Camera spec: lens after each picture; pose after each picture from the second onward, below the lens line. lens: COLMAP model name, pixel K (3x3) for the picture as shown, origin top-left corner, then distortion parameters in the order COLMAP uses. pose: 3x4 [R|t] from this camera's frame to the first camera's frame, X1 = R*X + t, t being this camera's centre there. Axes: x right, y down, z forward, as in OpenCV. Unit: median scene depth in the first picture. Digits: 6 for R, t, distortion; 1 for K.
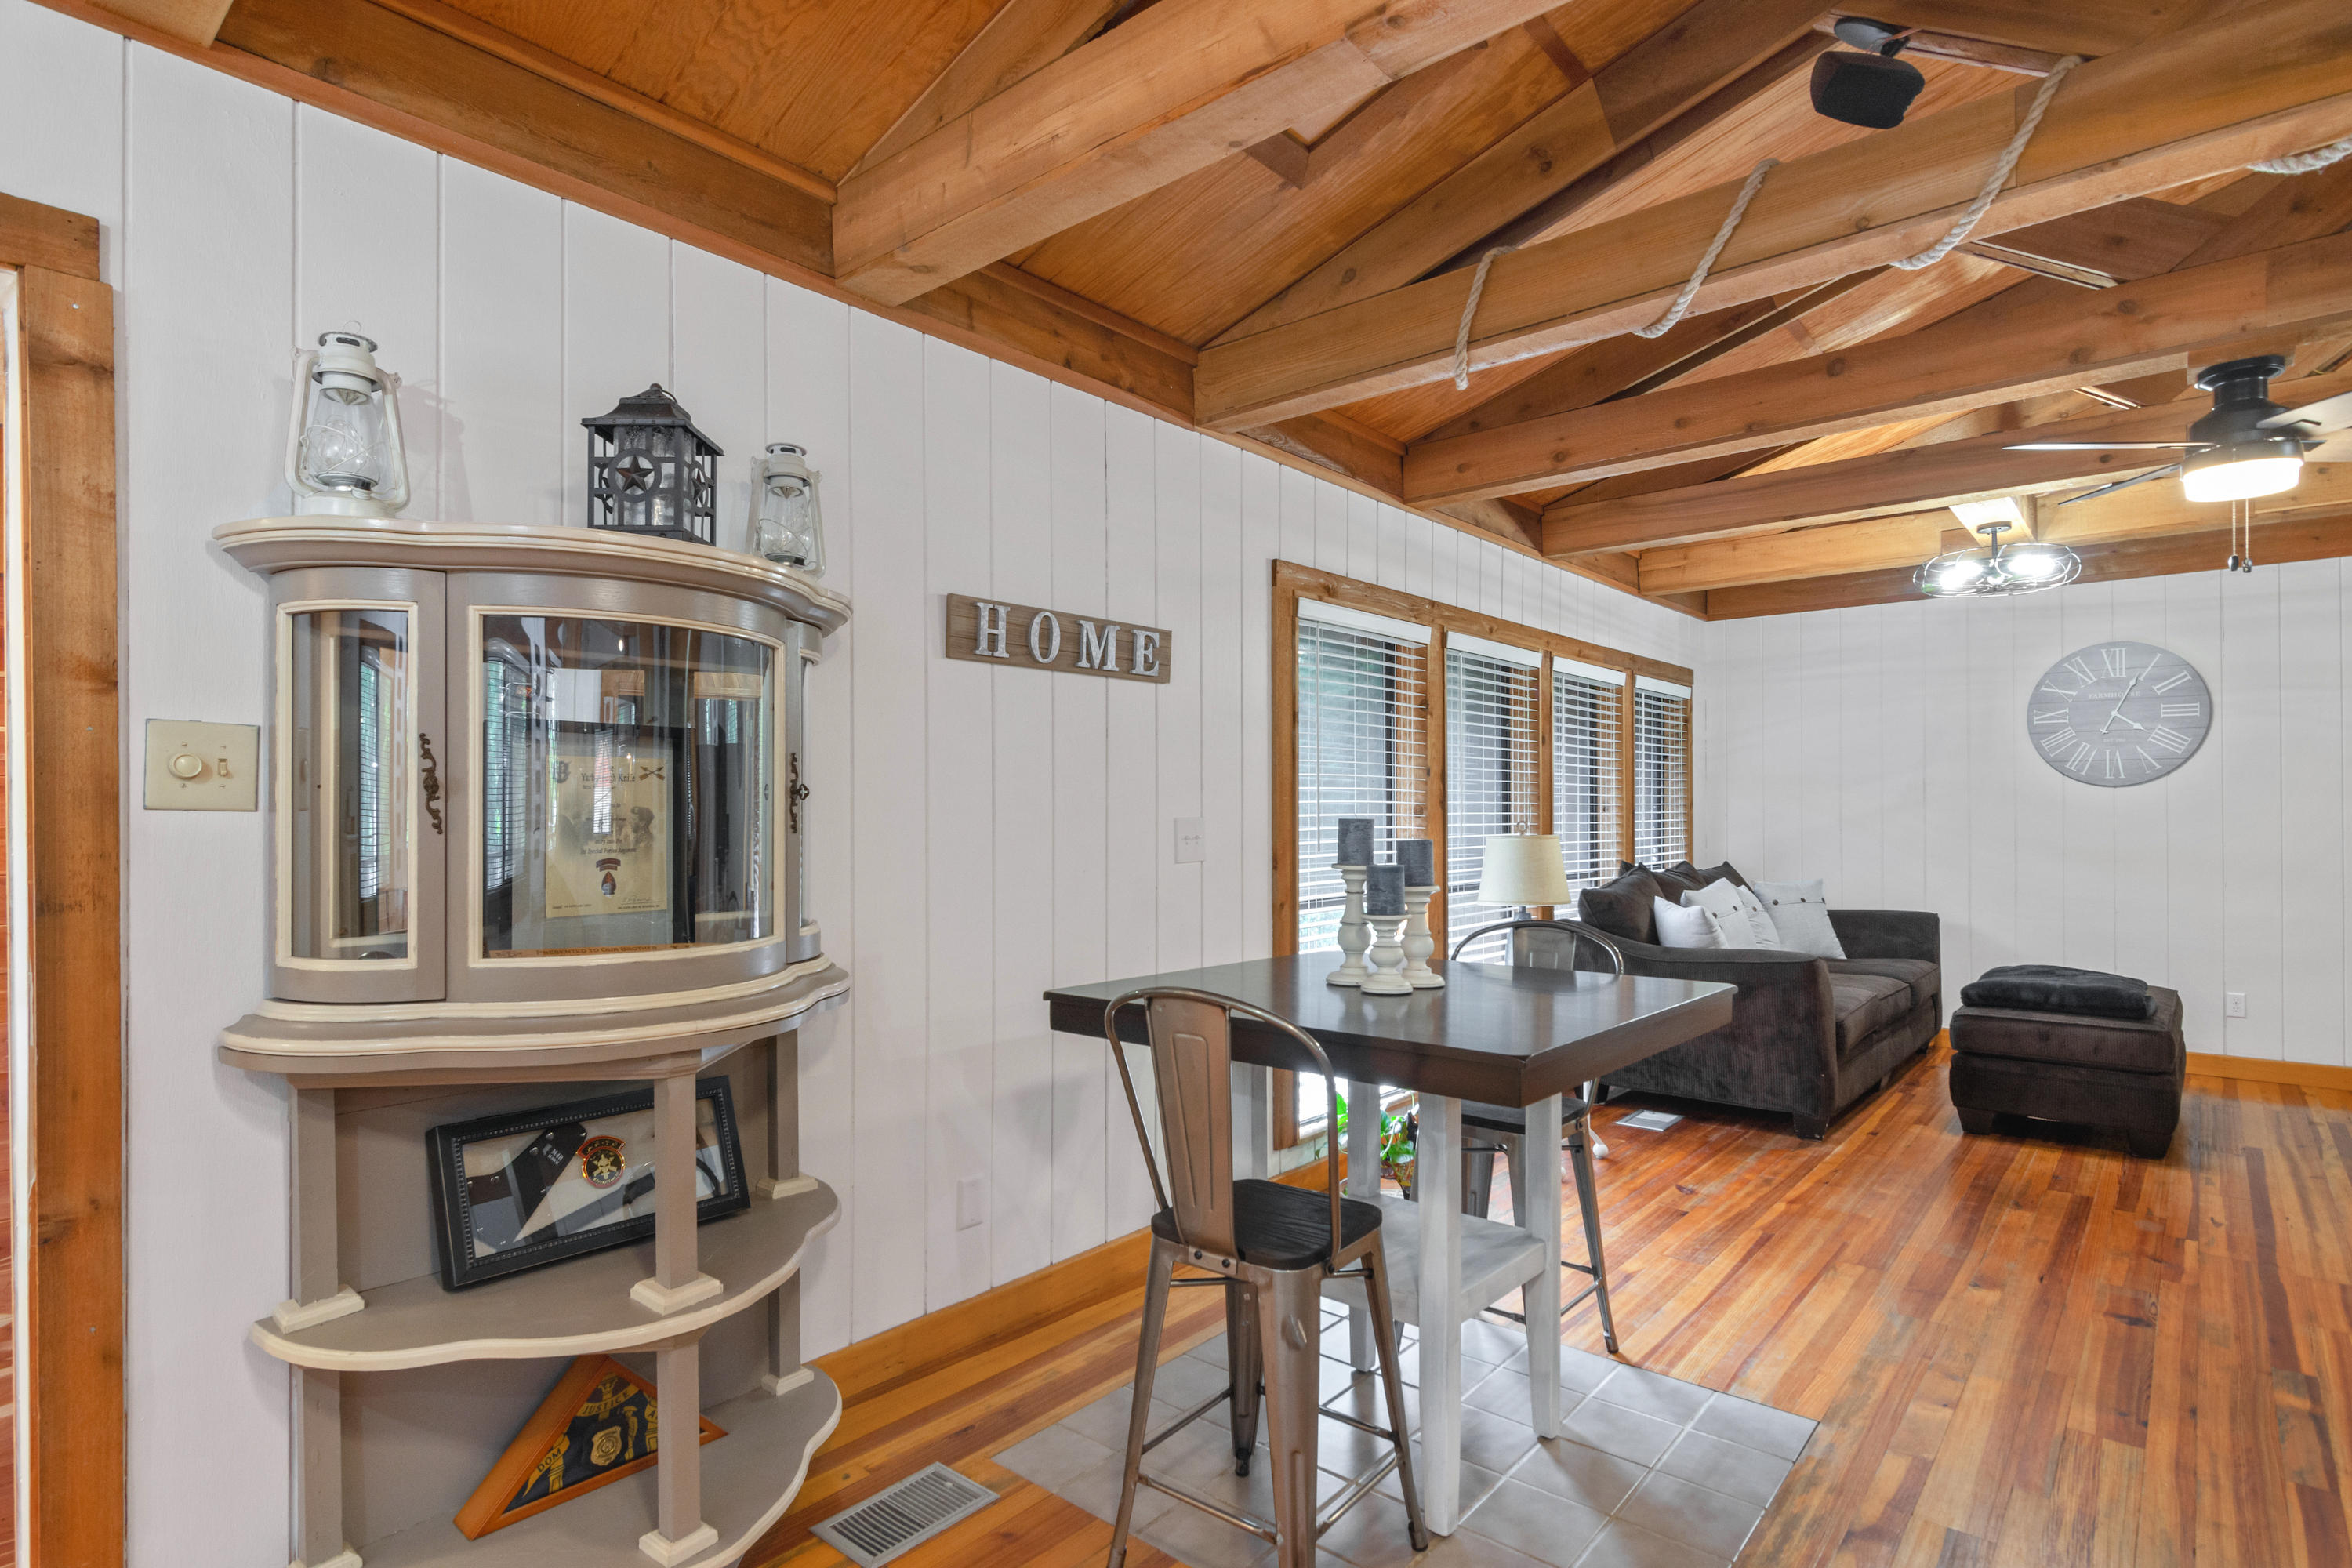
lens RADIAL K [[1191.5, 0, 1173.7], [0, 1191.5, 805.5], [0, 0, 1]] dist [-0.006076, 0.000543]
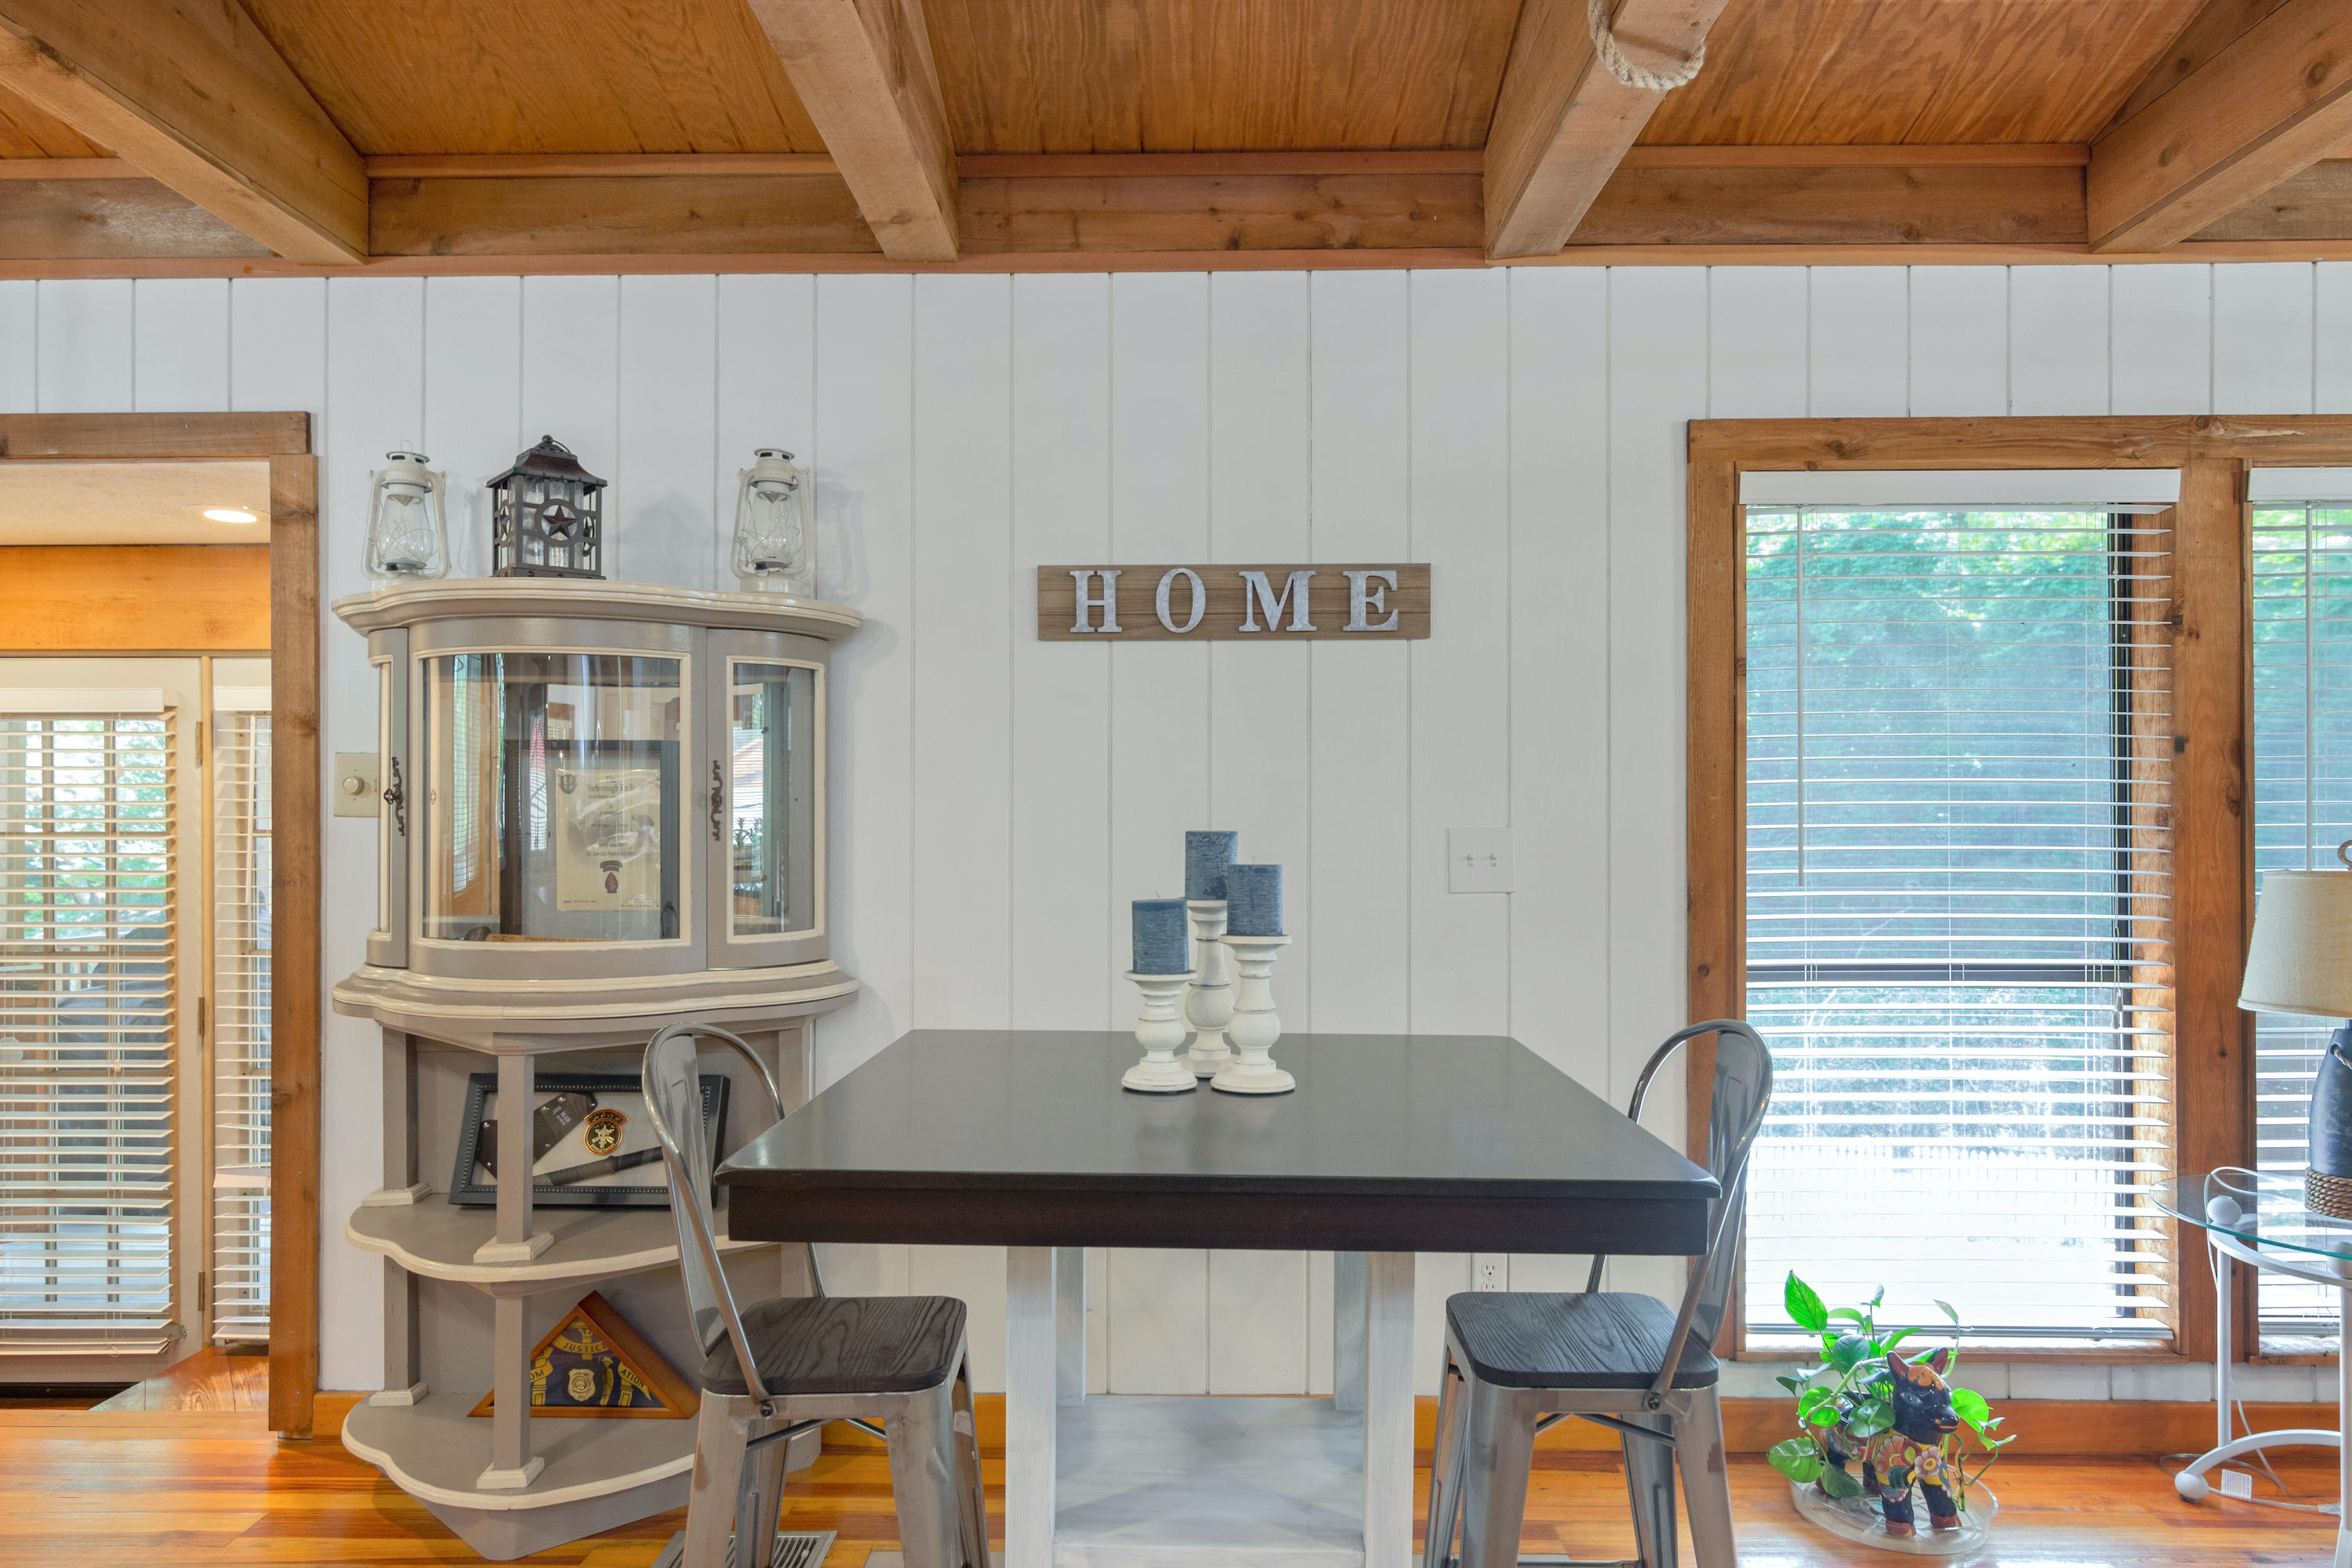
lens RADIAL K [[1492.3, 0, 1174.3], [0, 1492.3, 798.6], [0, 0, 1]] dist [-0.017513, 0.034571]
pose [[0.642434, -0.005781, -0.766319, 0.677124], [0.002782, 0.999983, -0.005212, -0.003387], [0.766336, 0.001217, 0.642439, 0.369155]]
